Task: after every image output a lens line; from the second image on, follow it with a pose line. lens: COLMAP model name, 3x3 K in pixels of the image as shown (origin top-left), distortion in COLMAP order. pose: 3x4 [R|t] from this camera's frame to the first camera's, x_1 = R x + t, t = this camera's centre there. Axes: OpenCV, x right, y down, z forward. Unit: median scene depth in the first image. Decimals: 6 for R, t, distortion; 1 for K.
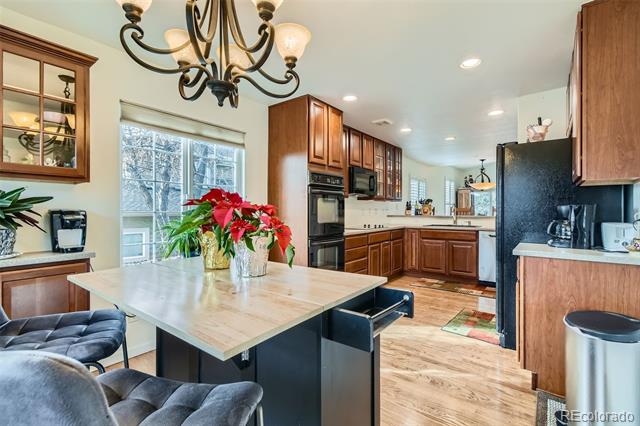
lens RADIAL K [[295.9, 0, 319.4], [0, 295.9, 211.8], [0, 0, 1]] dist [-0.018967, 0.000457]
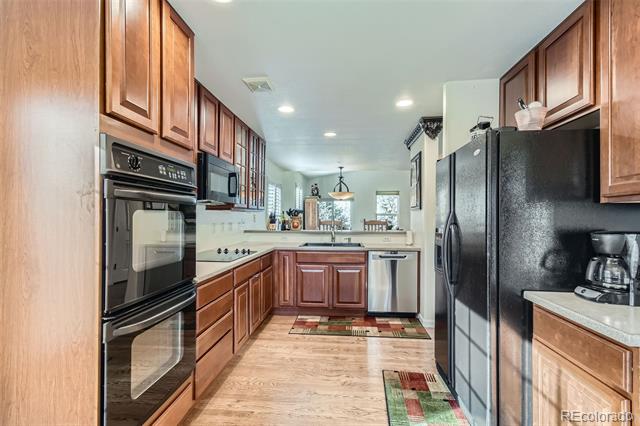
lens RADIAL K [[295.9, 0, 321.6], [0, 295.9, 216.5], [0, 0, 1]] dist [-0.018967, 0.000457]
pose [[0.844612, 0.002488, 0.535373, -0.001805], [0.000566, 0.999985, -0.005539, -0.025094], [-0.535379, 0.004981, 0.844597, 0.372496]]
